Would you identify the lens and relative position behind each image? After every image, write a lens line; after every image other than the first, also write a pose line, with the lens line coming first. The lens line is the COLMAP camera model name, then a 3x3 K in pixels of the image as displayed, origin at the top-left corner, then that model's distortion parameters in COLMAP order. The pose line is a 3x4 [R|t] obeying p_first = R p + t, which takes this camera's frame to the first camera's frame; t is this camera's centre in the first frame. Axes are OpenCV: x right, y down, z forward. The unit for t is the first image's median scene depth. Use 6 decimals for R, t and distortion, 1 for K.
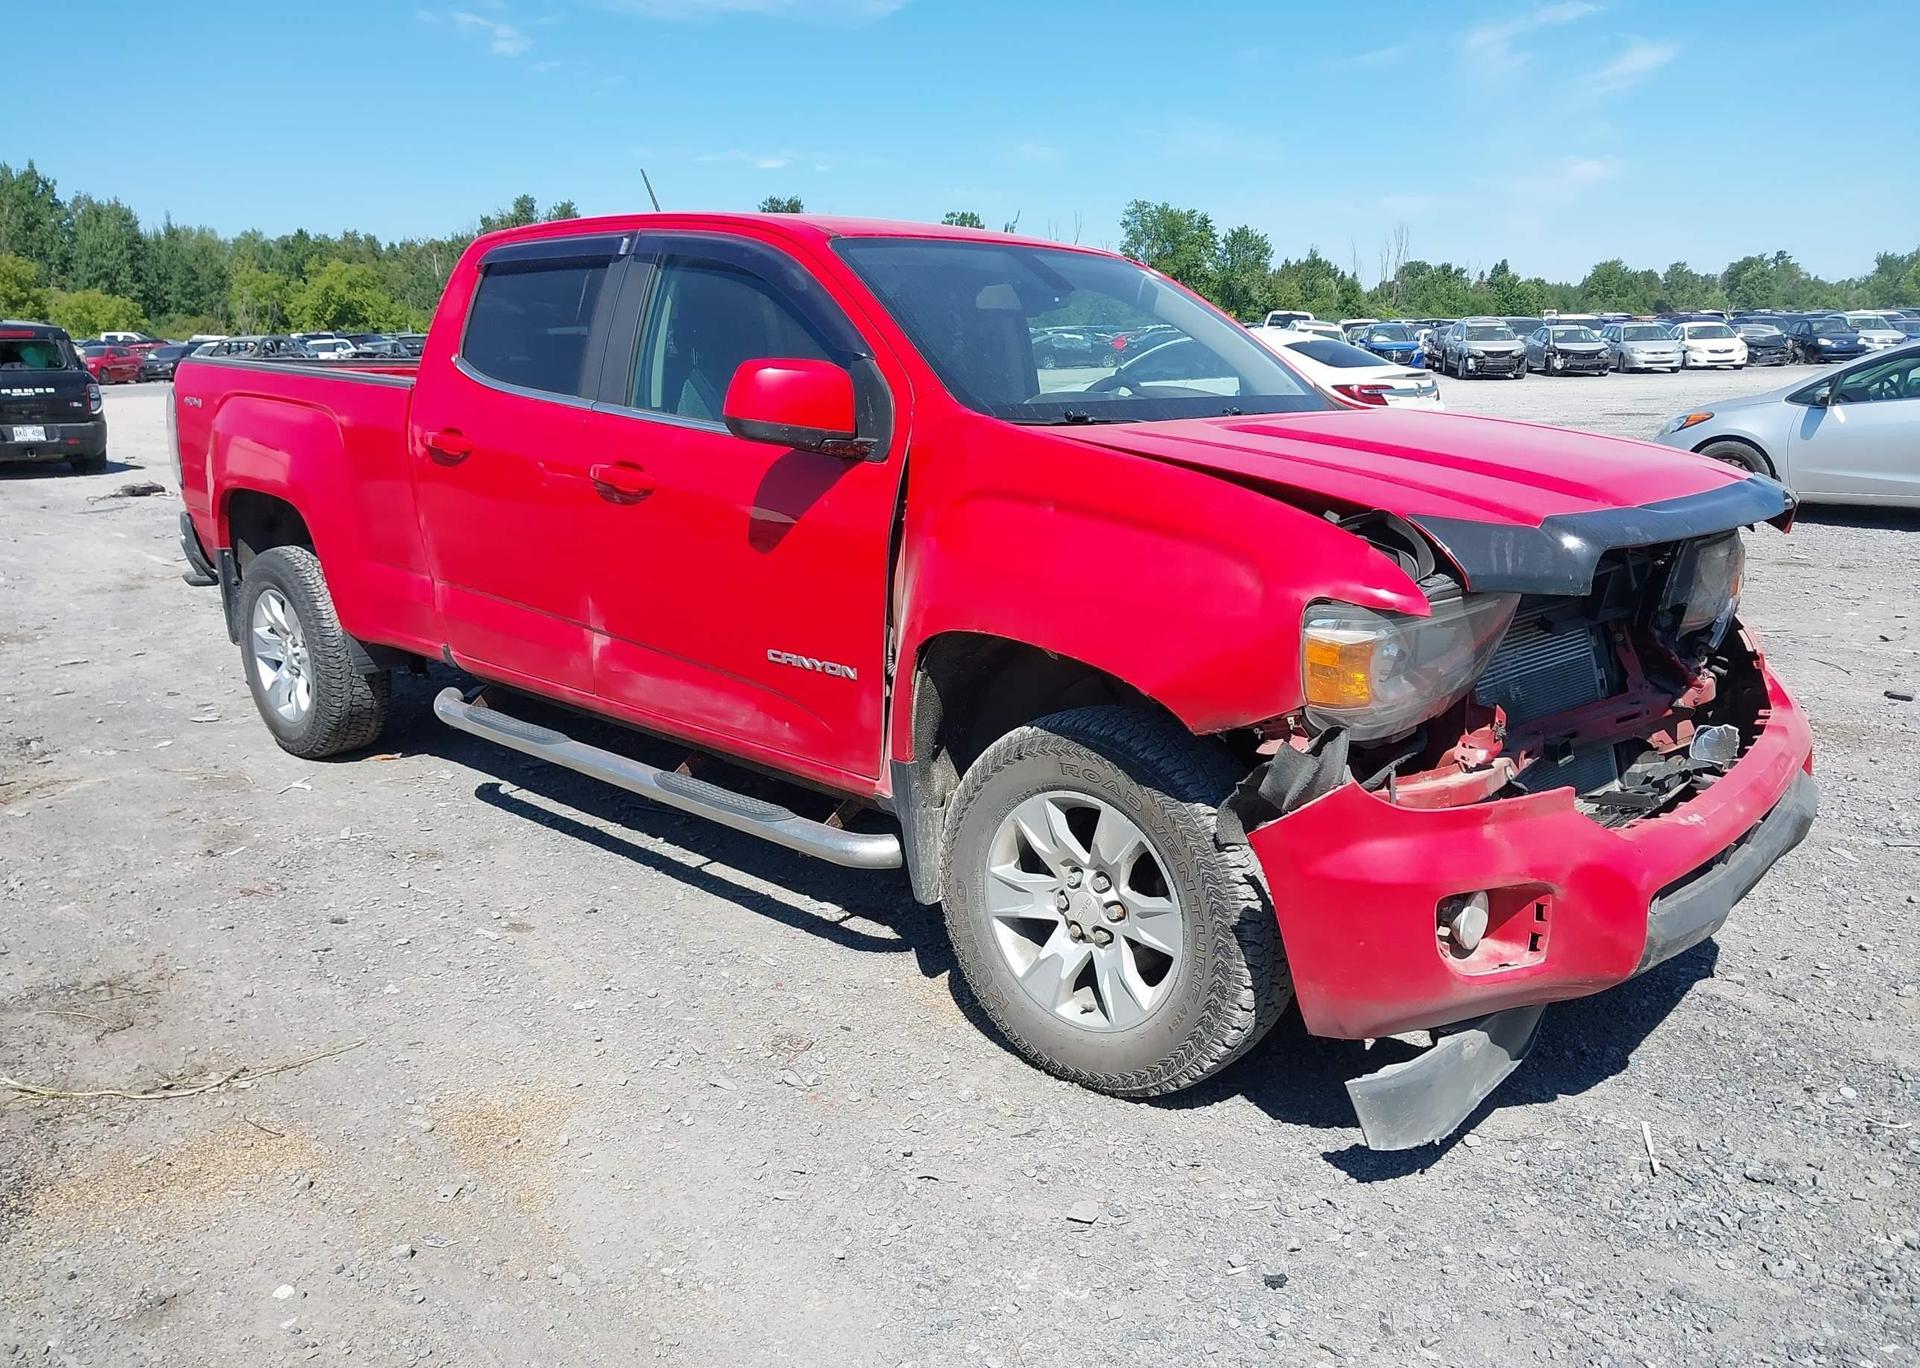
lens RADIAL K [[1513.6, 0, 960.0], [0, 1513.6, 684.0], [0, 0, 1]] dist [0.005978, -0.008703]
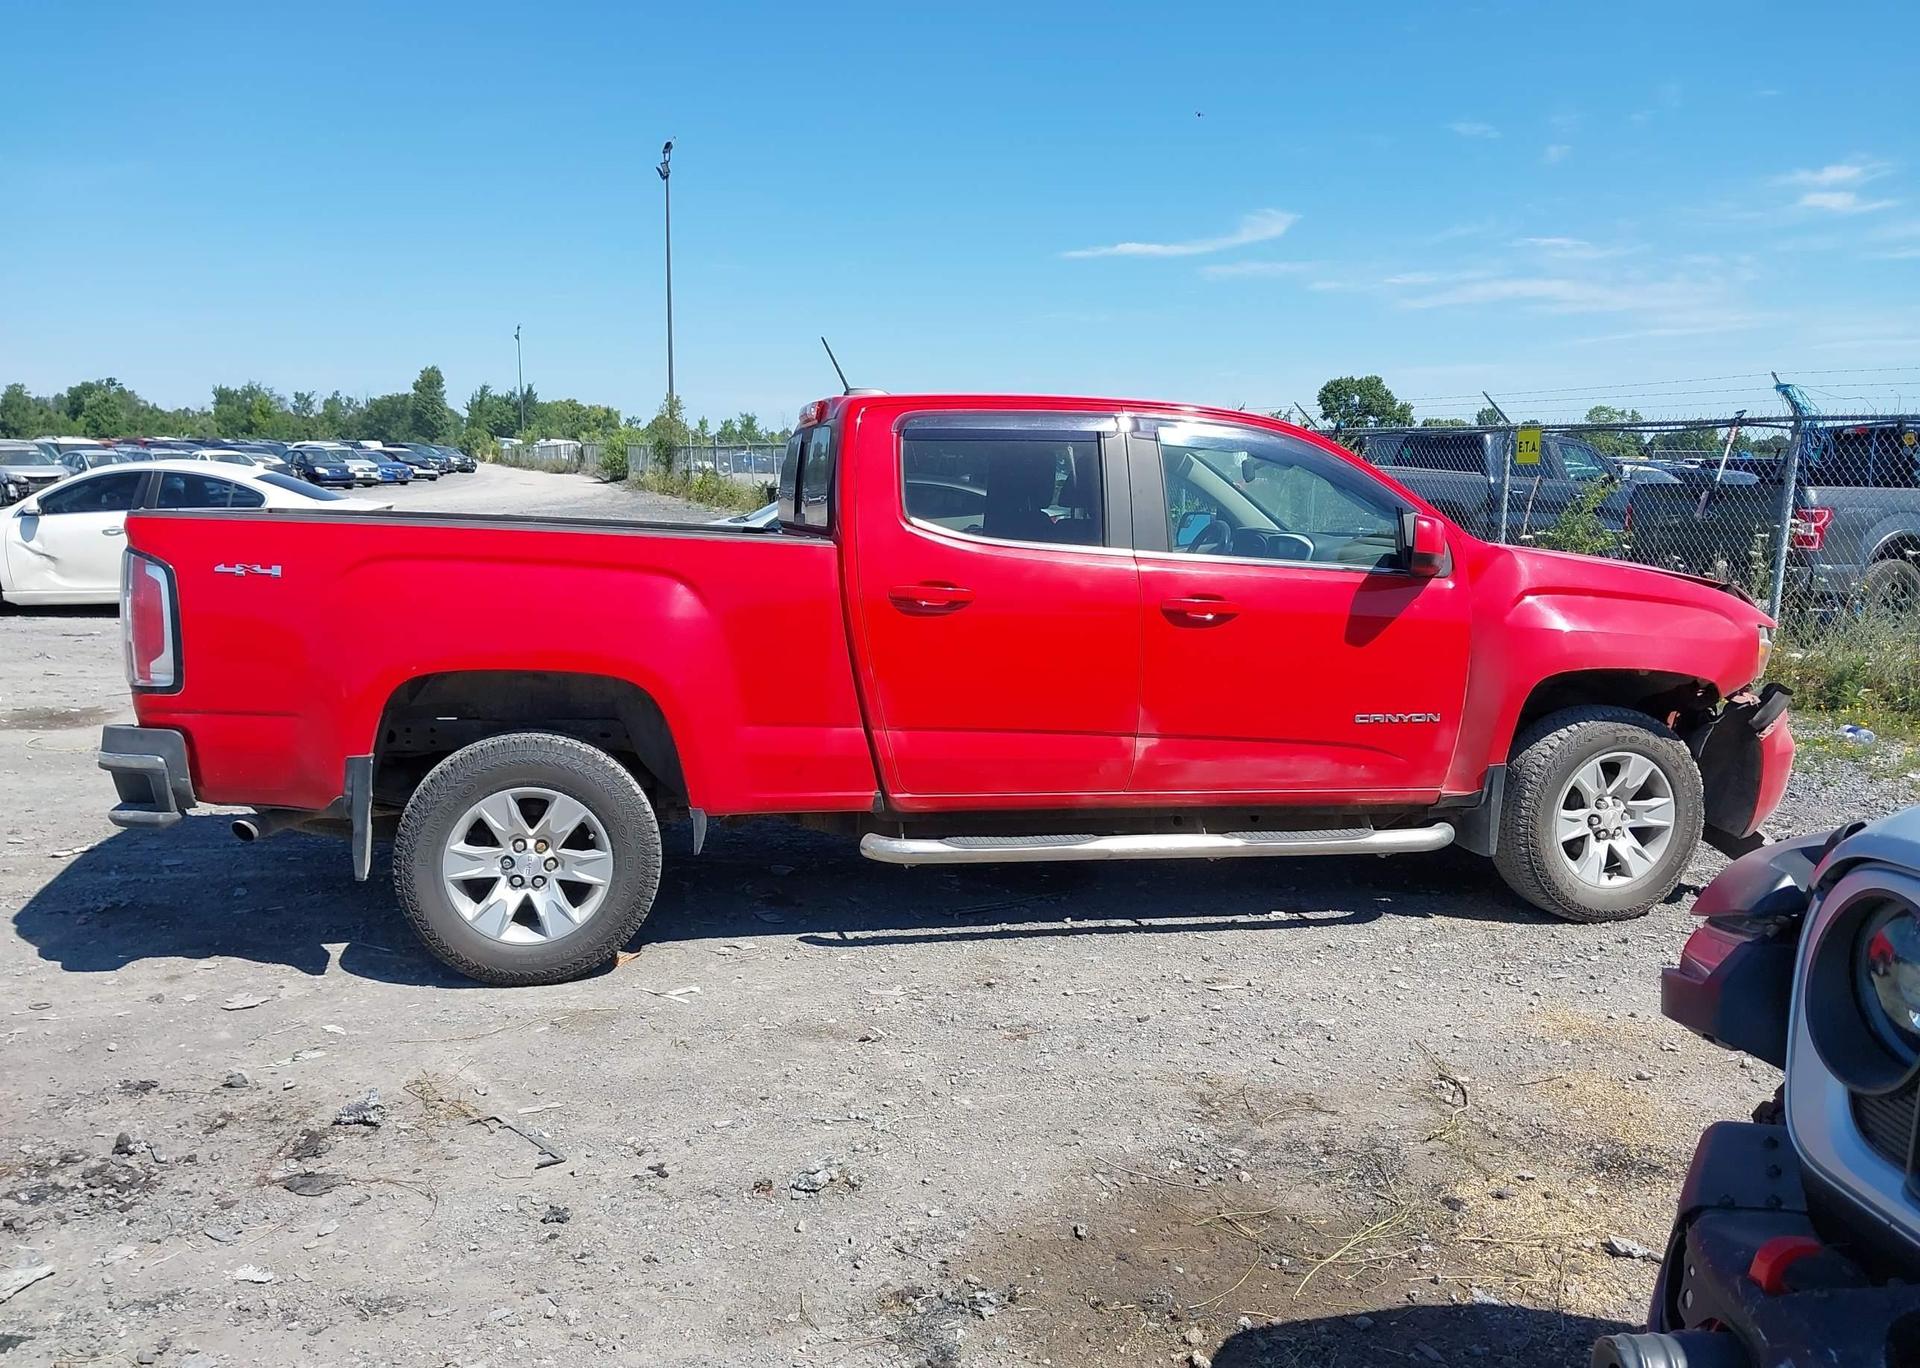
lens RADIAL K [[1485.1, 0, 969.1], [0, 1485.1, 681.3], [0, 0, 1]] dist [-0.001304, -0.006071]
pose [[0.569610, -0.103931, 0.815318, -1.487201], [0.168012, 0.985750, 0.008278, -0.128745], [-0.804560, 0.132268, 0.578955, 0.495330]]
